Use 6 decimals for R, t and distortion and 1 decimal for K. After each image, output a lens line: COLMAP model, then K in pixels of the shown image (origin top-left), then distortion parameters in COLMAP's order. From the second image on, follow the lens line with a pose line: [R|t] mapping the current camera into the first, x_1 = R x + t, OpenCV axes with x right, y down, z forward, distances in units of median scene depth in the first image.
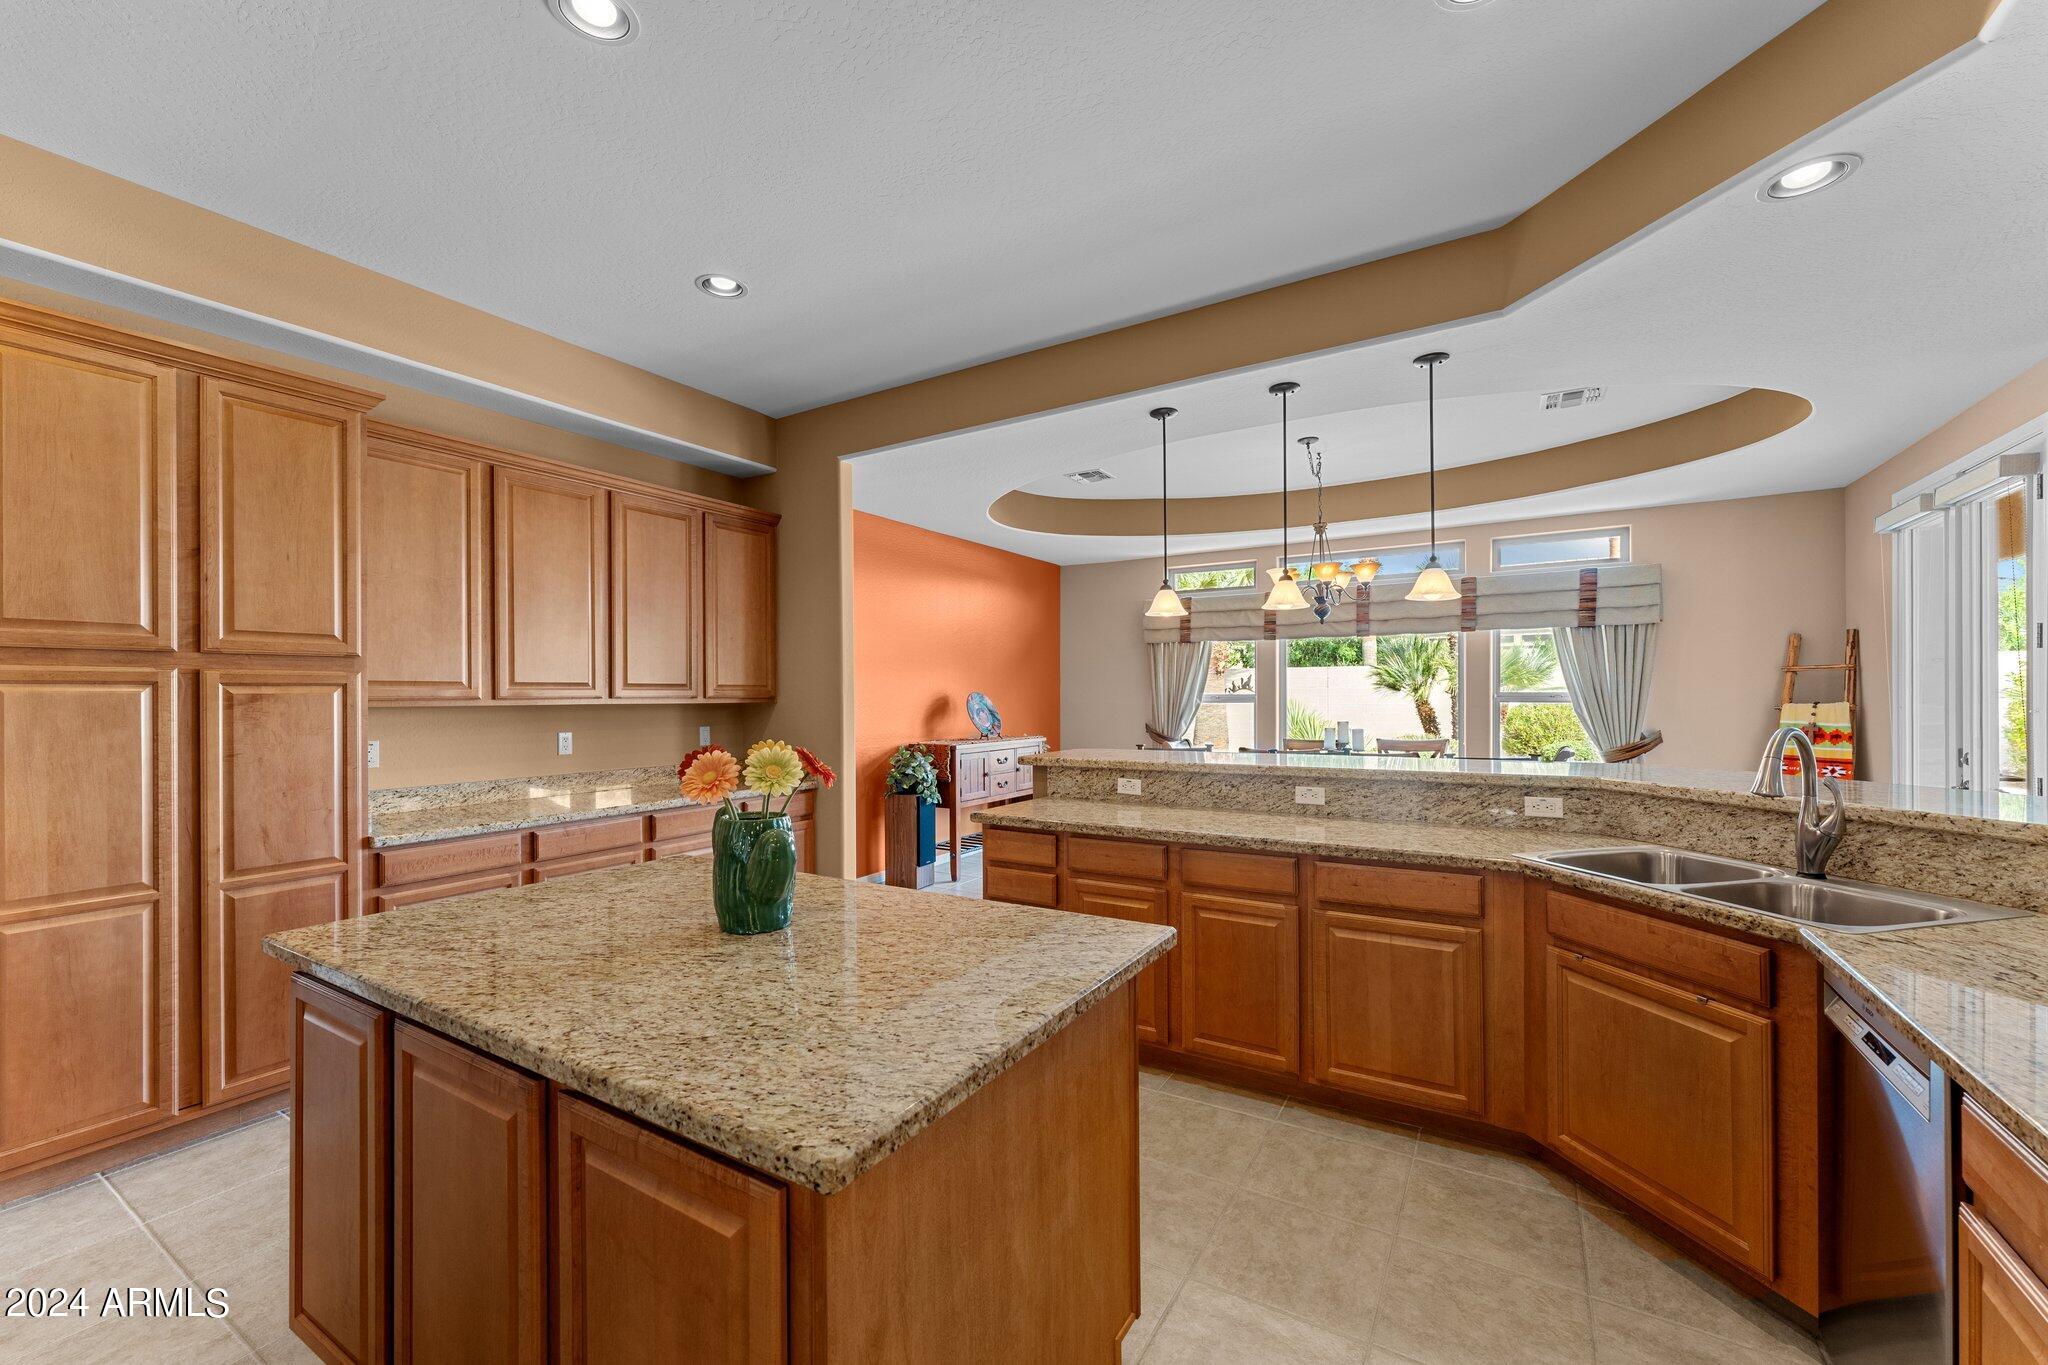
lens RADIAL K [[814.1, 0, 1025.4], [0, 814.1, 681.0], [0, 0, 1]] dist [-0.000256, -0.000003]
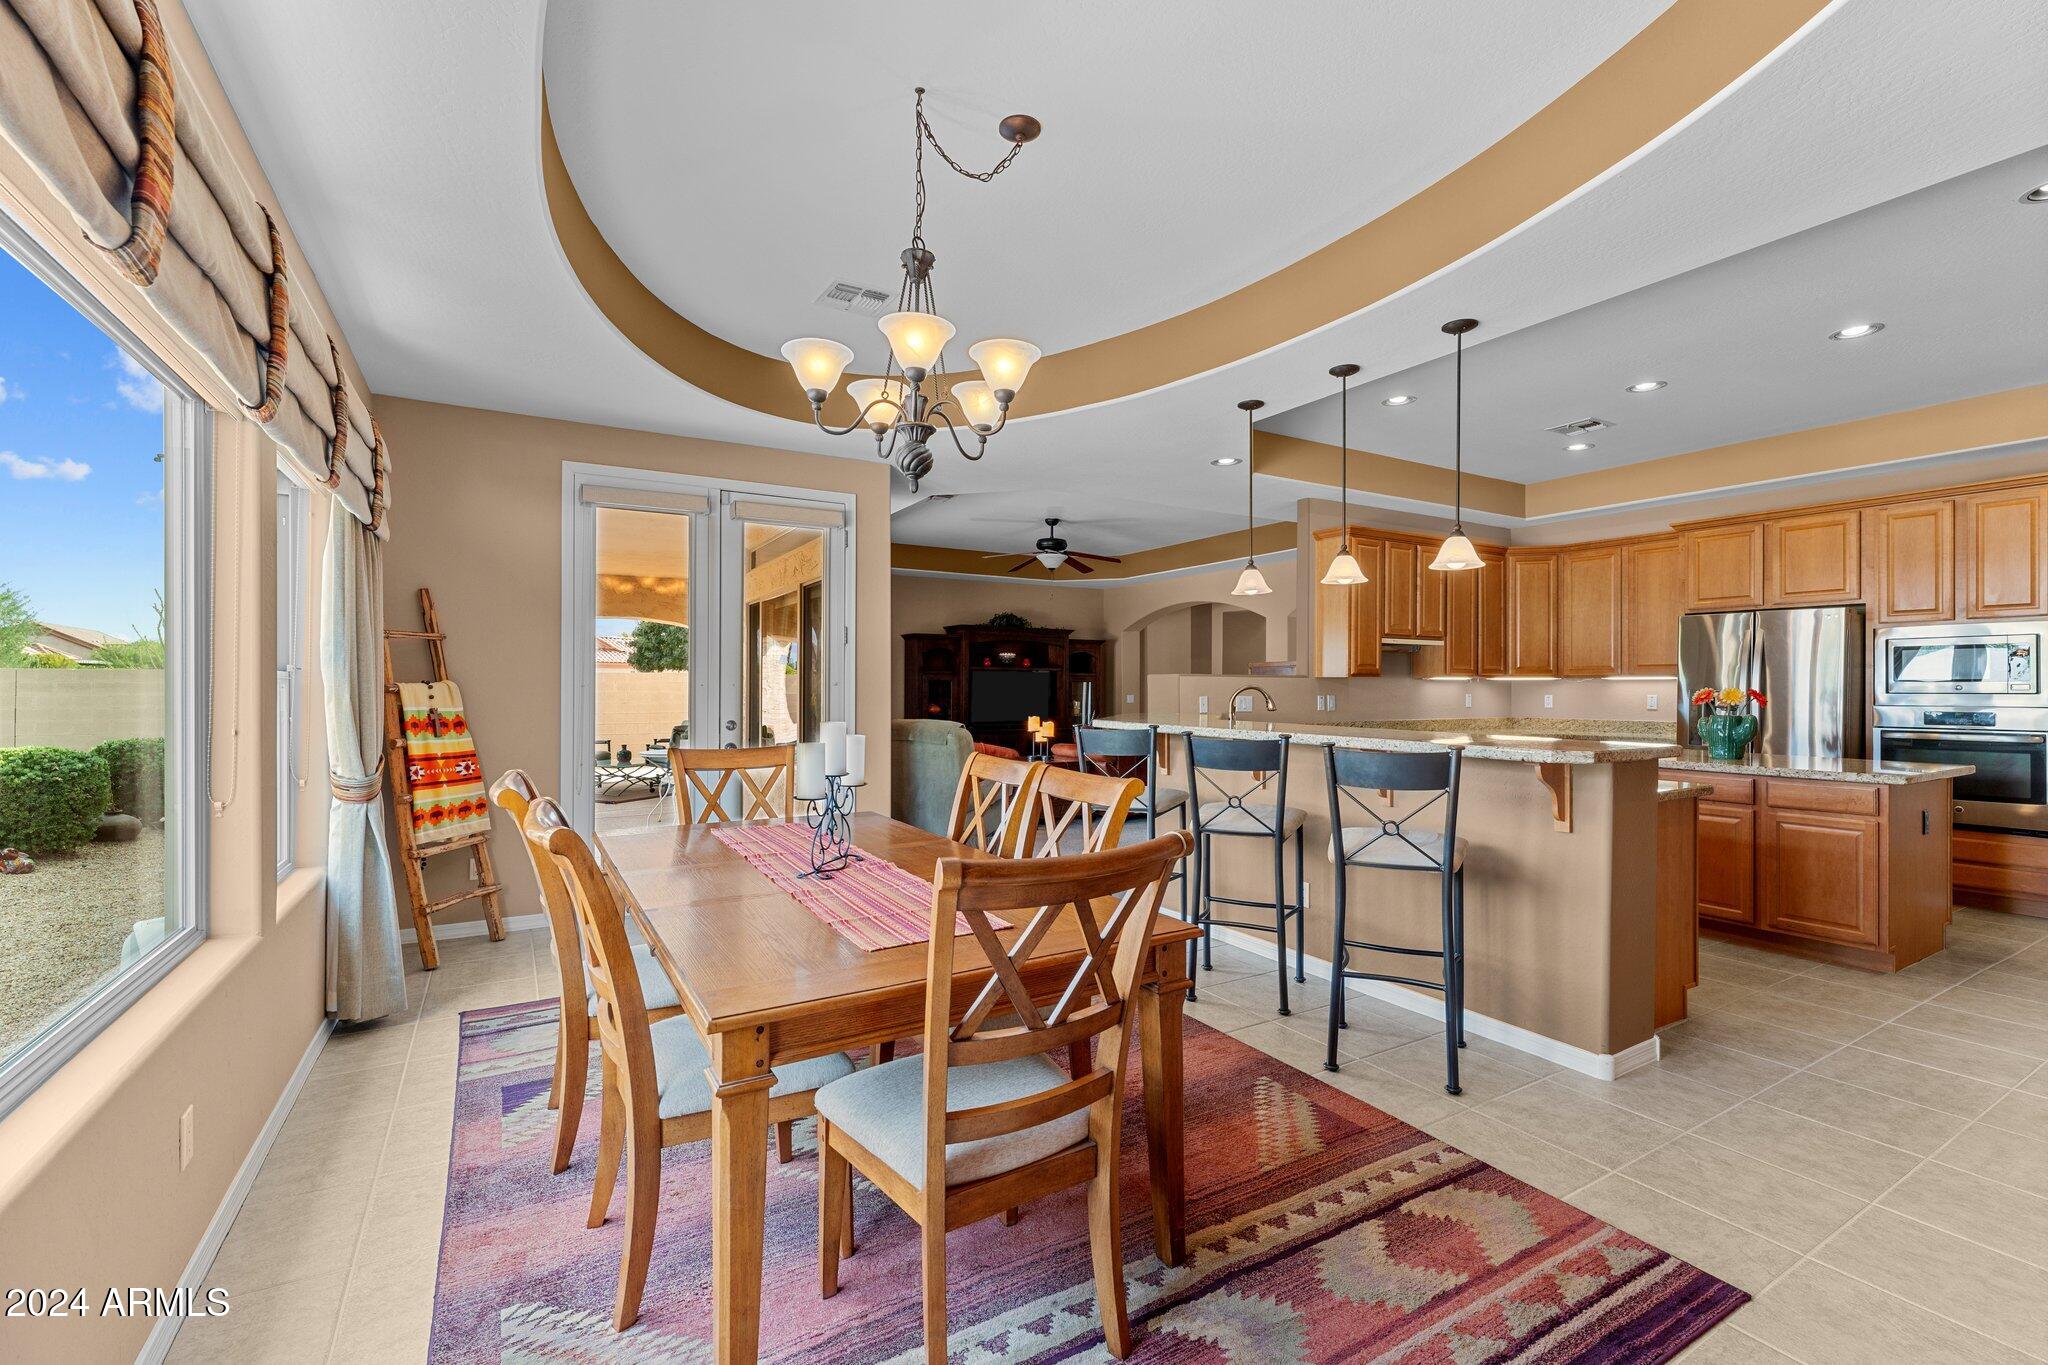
lens RADIAL K [[877.1, 0, 1021.8], [0, 877.1, 684.7], [0, 0, 1]] dist [-0.003609, 0.000521]
pose [[-0.879773, 0.003915, 0.475378, 0.114885], [-0.004461, 0.999854, -0.016490, 0.044125], [-0.475373, -0.016628, -0.879627, 1.596097]]
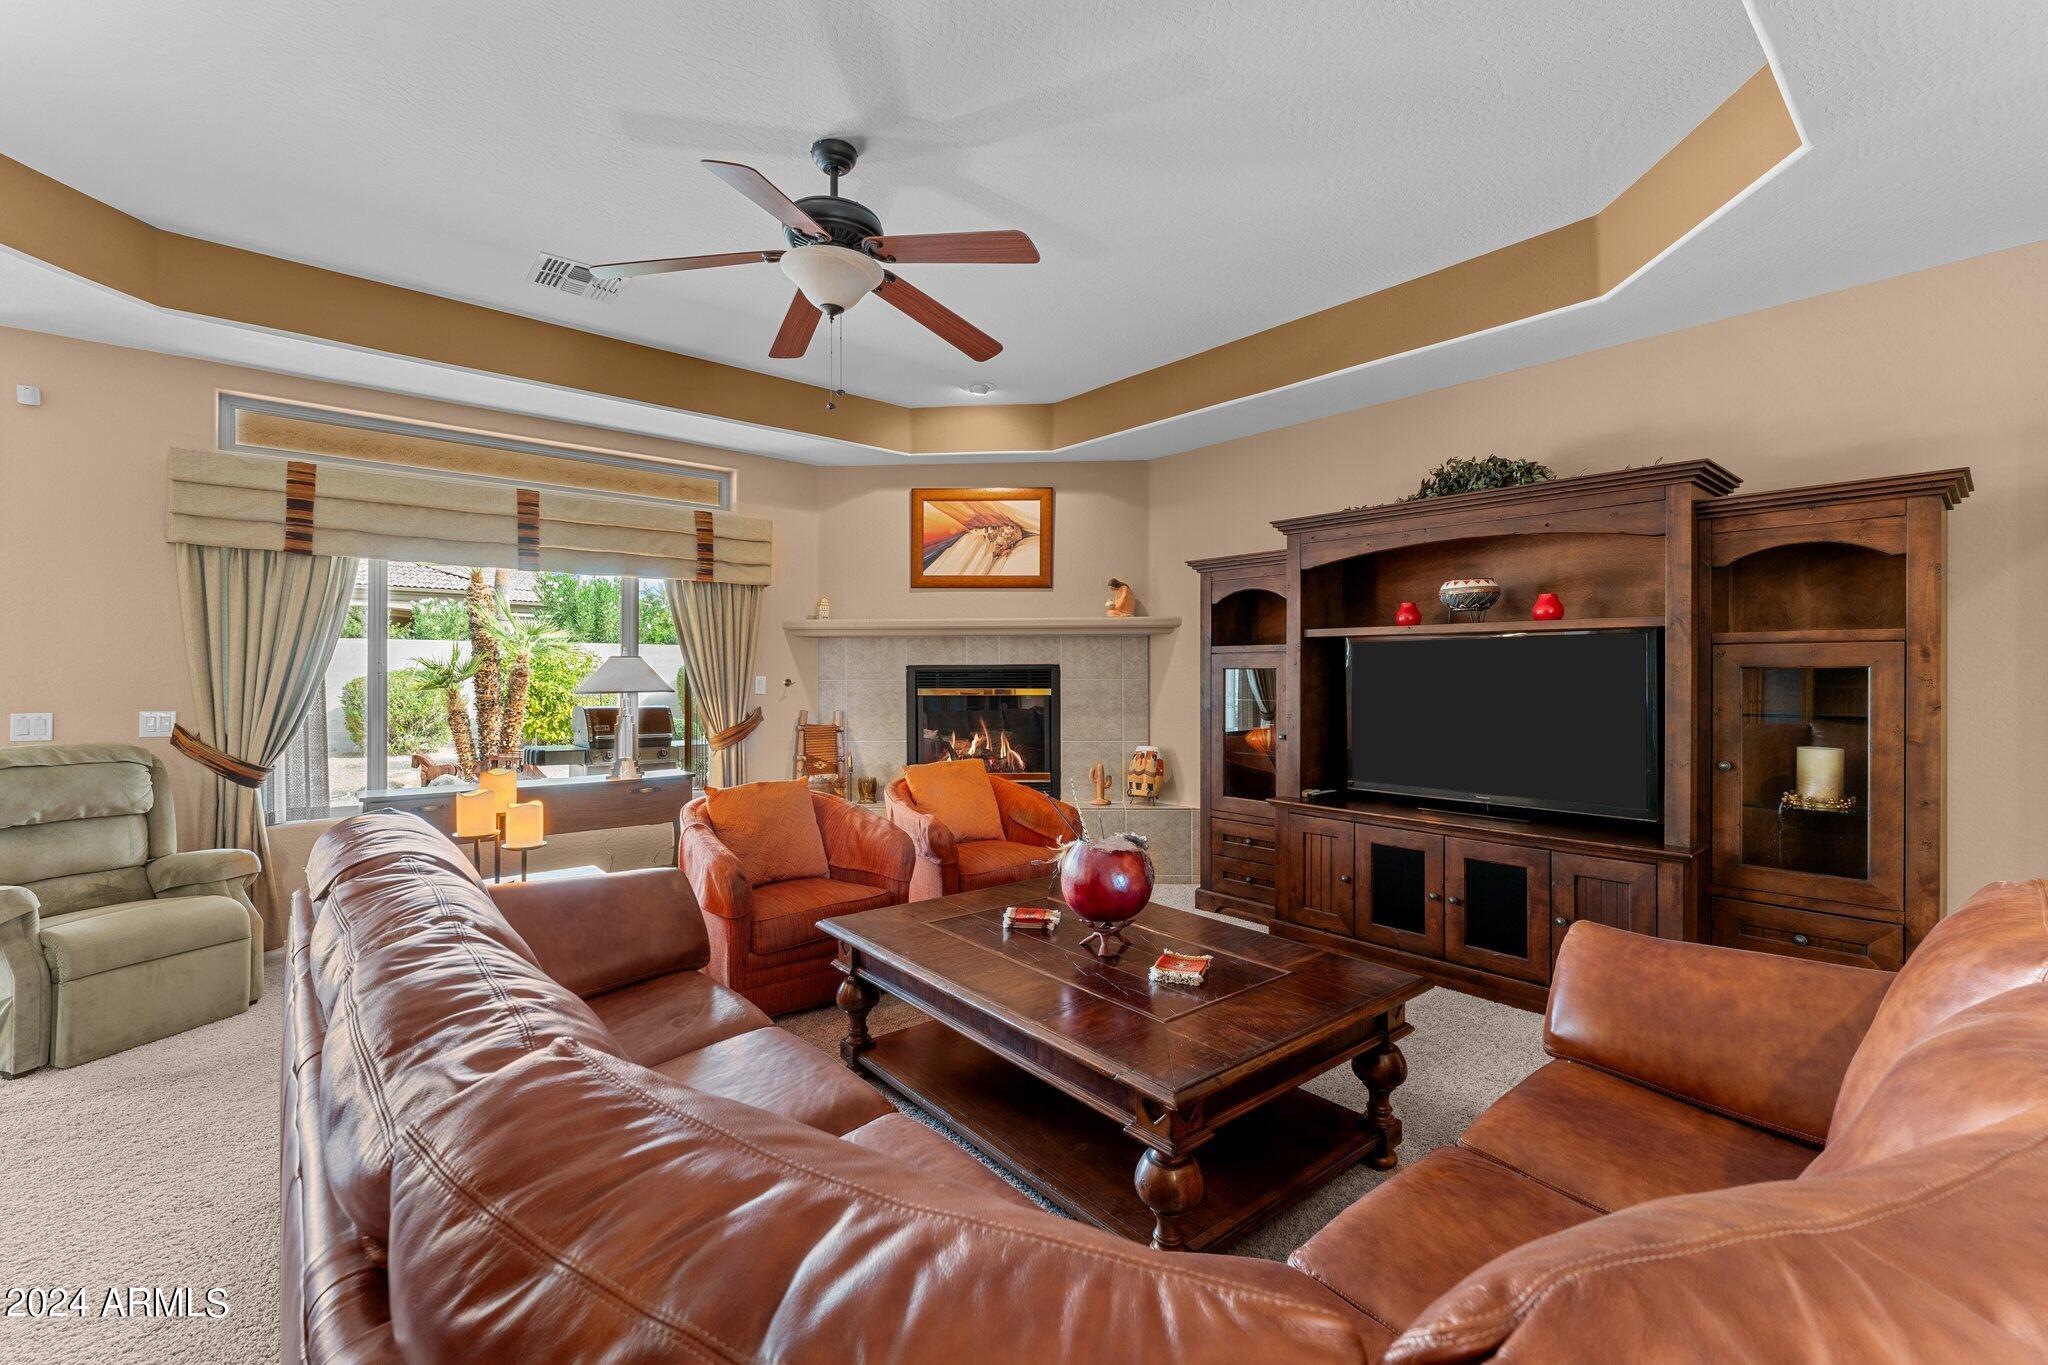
lens RADIAL K [[864.4, 0, 1027.2], [0, 864.4, 675.7], [0, 0, 1]] dist [-0.002425, -0.000349]
pose [[0.310300, 0.004258, 0.950629, 0.448015], [-0.016861, 0.999857, 0.001025, 0.006135], [-0.950489, -0.016347, 0.310328, -0.431982]]
